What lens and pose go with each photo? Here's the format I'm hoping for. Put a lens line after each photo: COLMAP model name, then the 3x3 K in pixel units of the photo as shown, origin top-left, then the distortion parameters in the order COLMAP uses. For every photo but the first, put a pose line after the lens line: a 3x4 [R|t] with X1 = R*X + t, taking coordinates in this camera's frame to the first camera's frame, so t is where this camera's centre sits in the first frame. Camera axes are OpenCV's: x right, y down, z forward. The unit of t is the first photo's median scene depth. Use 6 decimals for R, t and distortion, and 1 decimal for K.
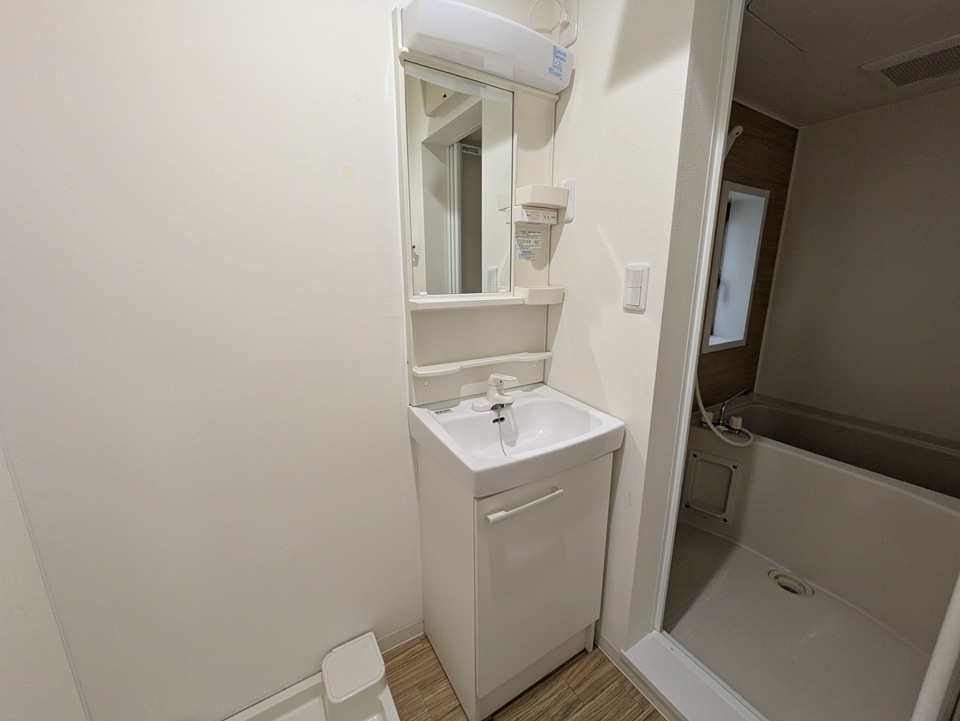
lens RADIAL K [[379.1, 0, 481.6], [0, 379.1, 357.8], [0, 0, 1]] dist [0.000058, 0.000303]
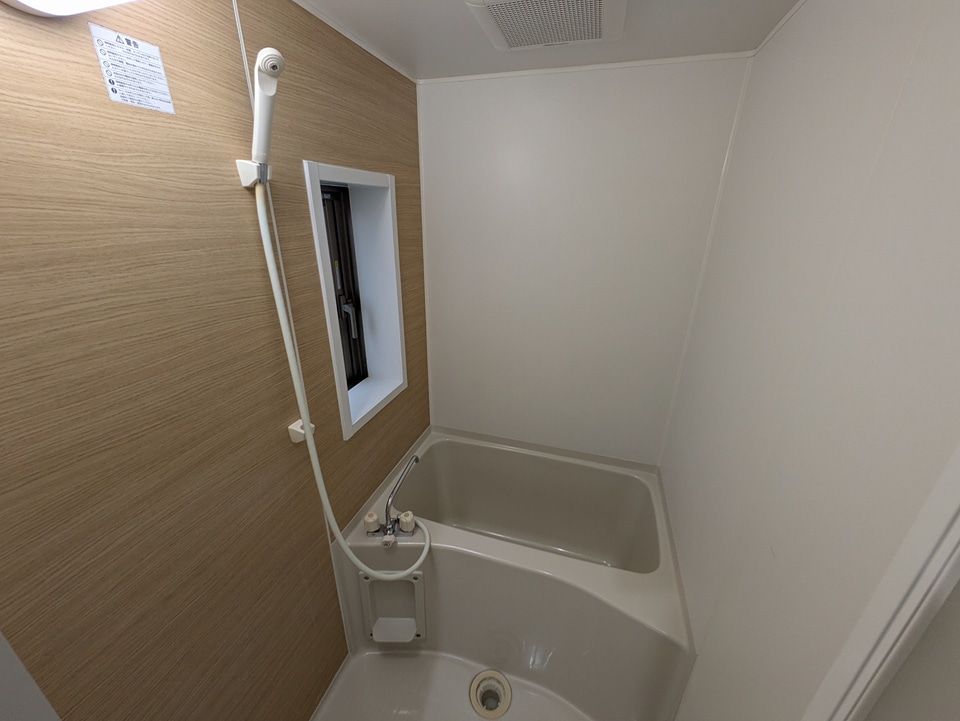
lens RADIAL K [[379.1, 0, 481.6], [0, 379.1, 357.8], [0, 0, 1]] dist [0.000058, 0.000303]
pose [[0.756749, -0.233248, 0.610676, 0.388102], [0.136250, 0.969939, 0.201628, -0.239333], [-0.639348, -0.069377, 0.765781, 0.358623]]
